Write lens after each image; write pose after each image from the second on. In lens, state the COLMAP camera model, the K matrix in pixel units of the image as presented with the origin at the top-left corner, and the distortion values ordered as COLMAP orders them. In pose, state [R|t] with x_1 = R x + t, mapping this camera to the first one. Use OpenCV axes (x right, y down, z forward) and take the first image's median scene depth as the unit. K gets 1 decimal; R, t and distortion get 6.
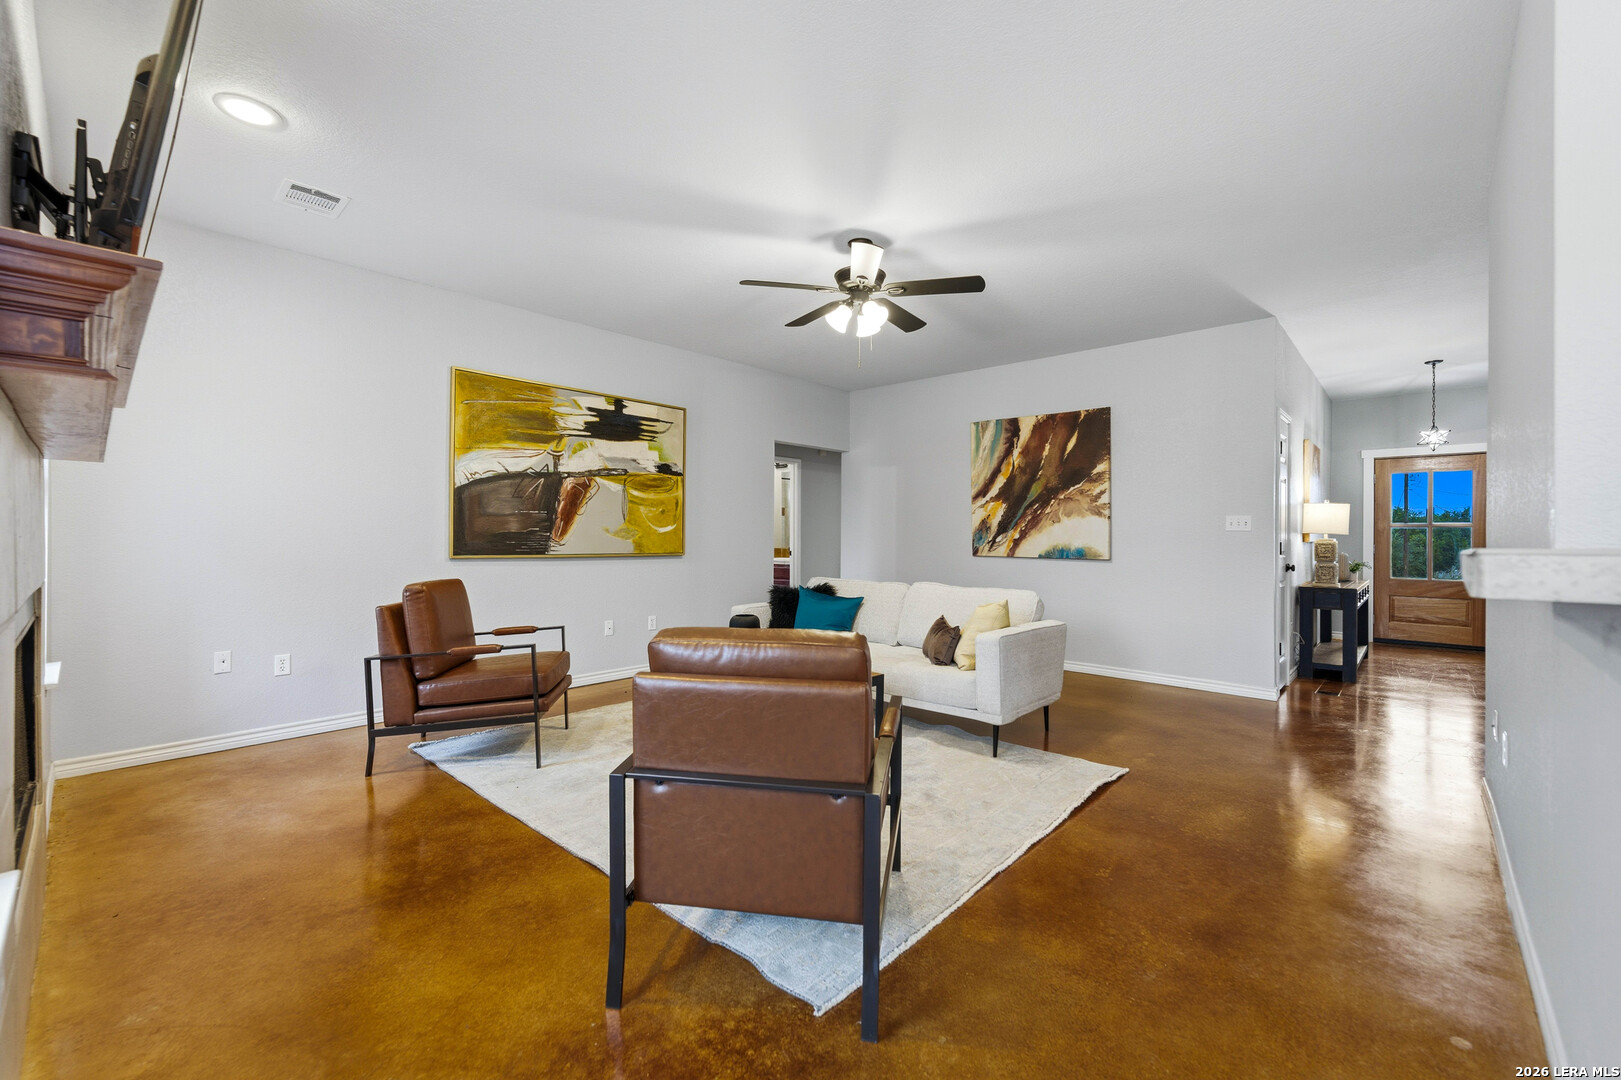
lens RADIAL K [[660.8, 0, 812.1], [0, 660.8, 539.4], [0, 0, 1]] dist [-0.005941, 0.002152]
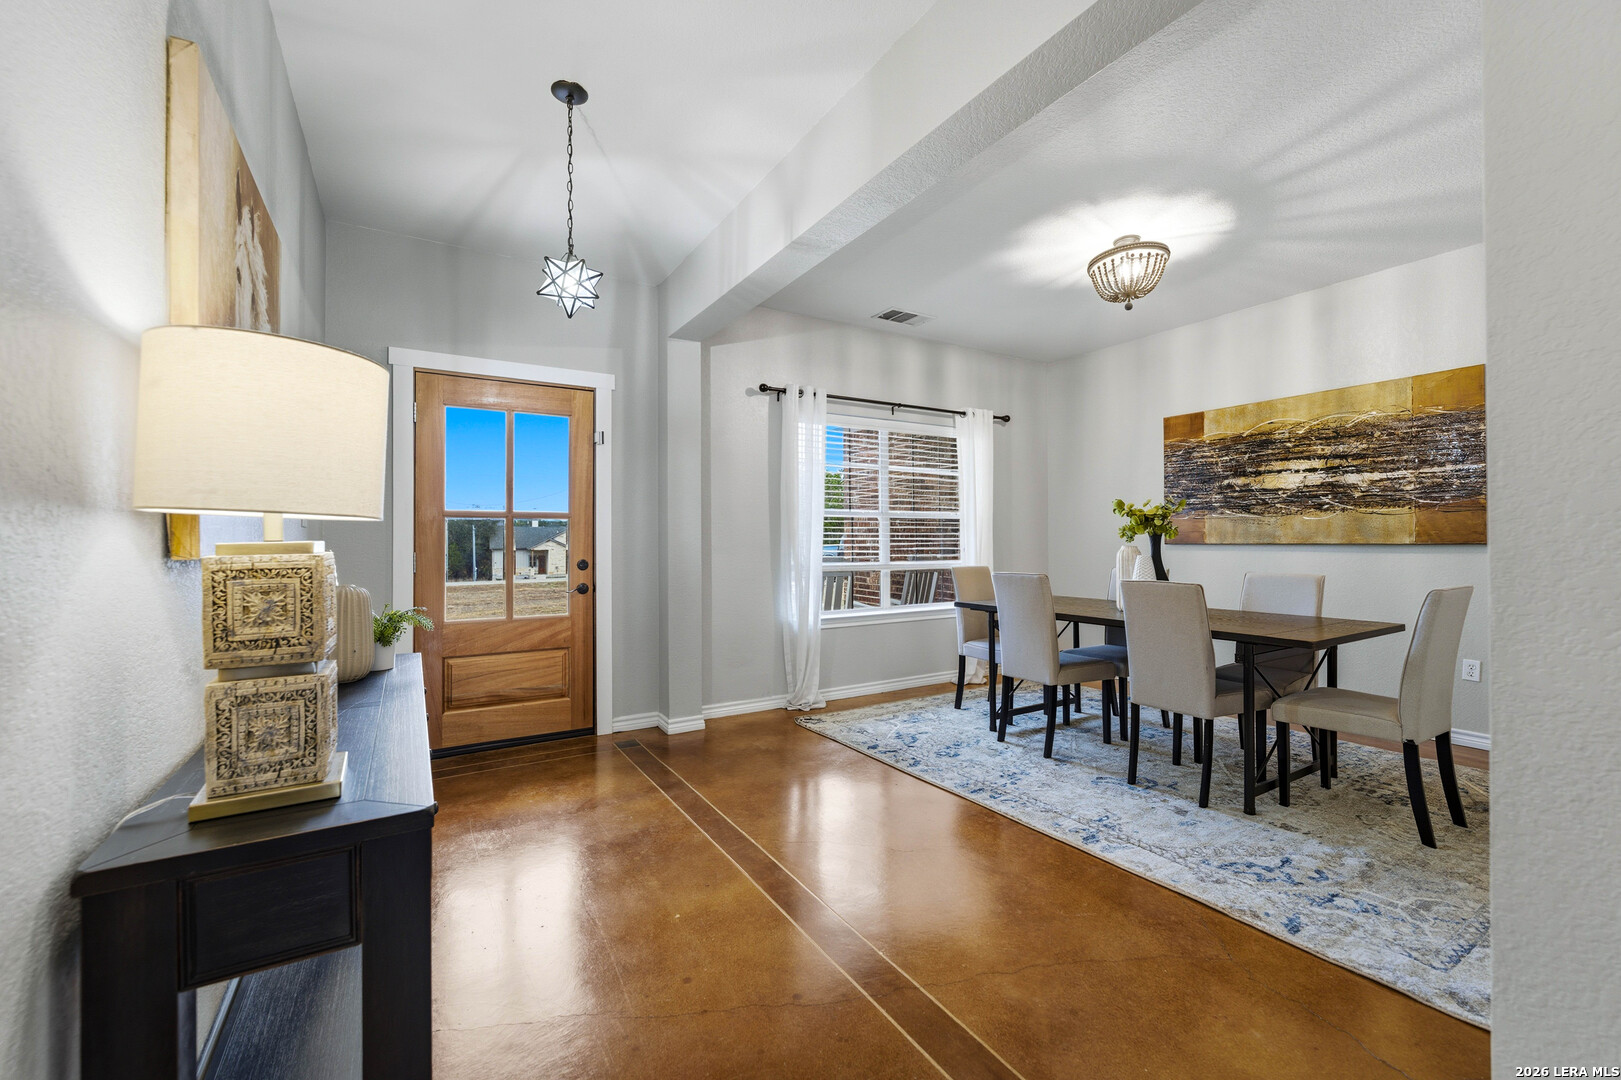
lens RADIAL K [[660.8, 0, 810.9], [0, 660.8, 535.5], [0, 0, 1]] dist [-0.005941, 0.002152]
pose [[0.276355, -0.000341, 0.961056, 0.743269], [0.007766, 0.999968, -0.001878, -0.001850], [-0.961024, 0.007983, 0.276349, 0.927290]]
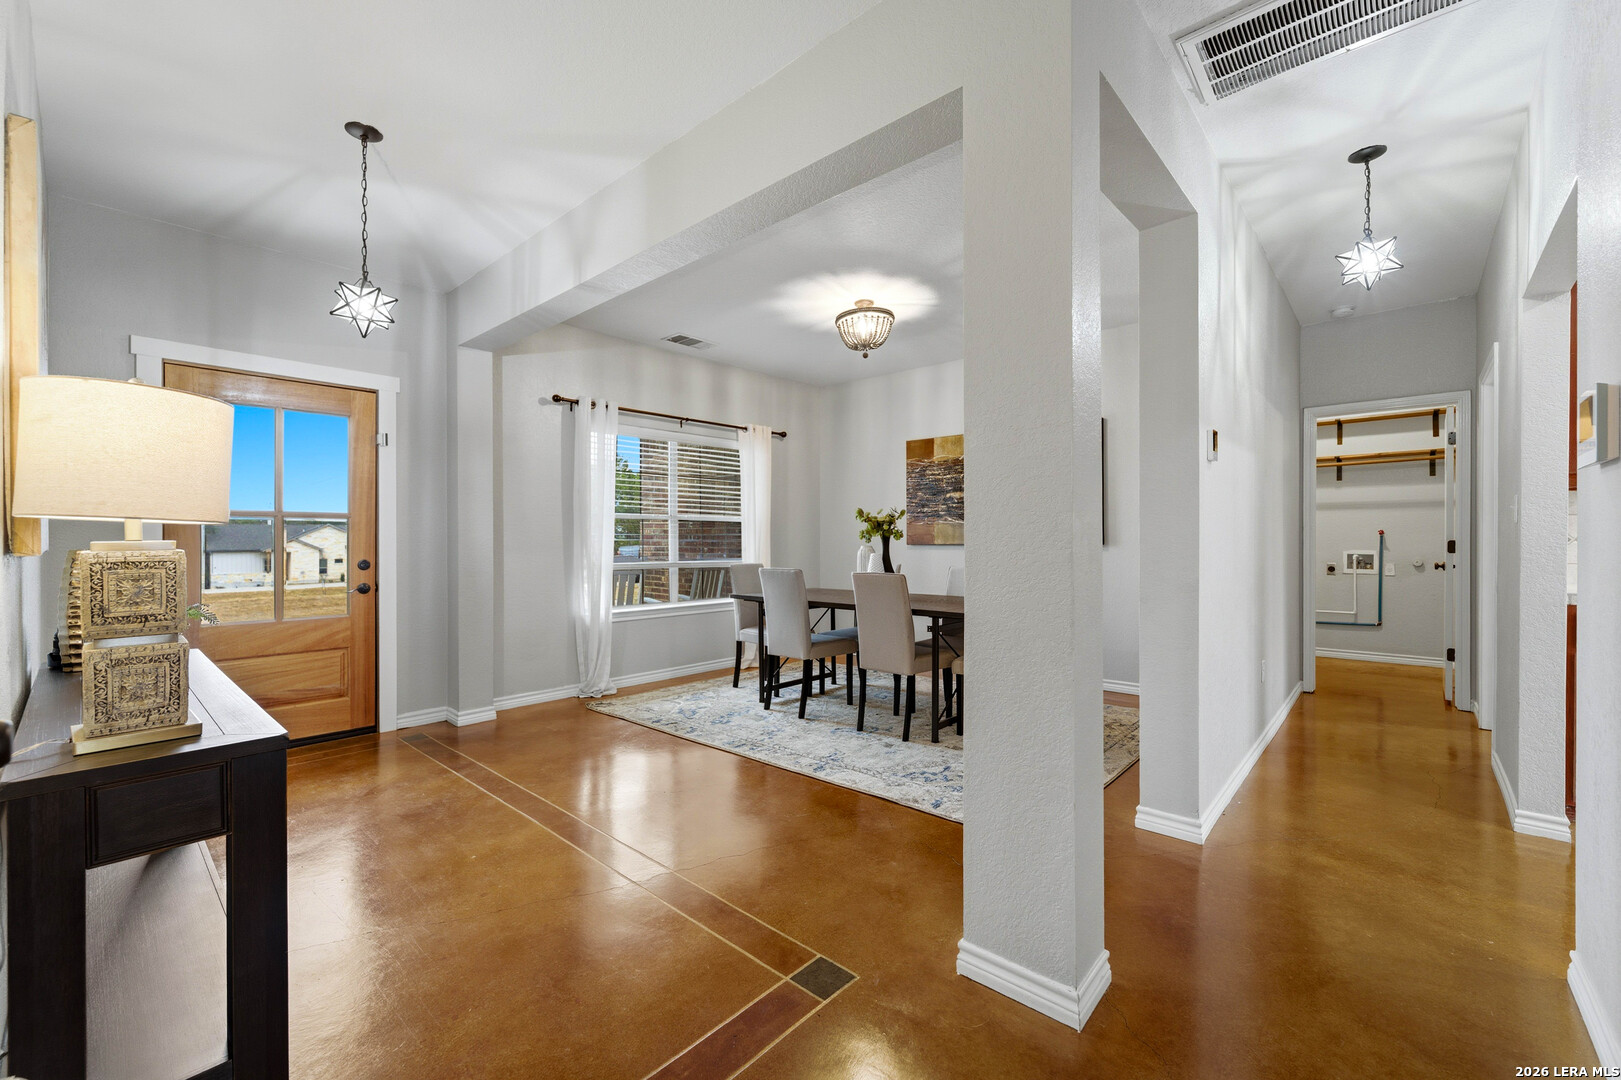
lens RADIAL K [[660.8, 0, 811.3], [0, 660.8, 540.1], [0, 0, 1]] dist [-0.005941, 0.002152]
pose [[-0.010698, -0.005613, 0.999927, 0.578732], [0.004286, 0.999975, 0.005659, -0.002595], [-0.999934, 0.004346, -0.010674, 0.856573]]
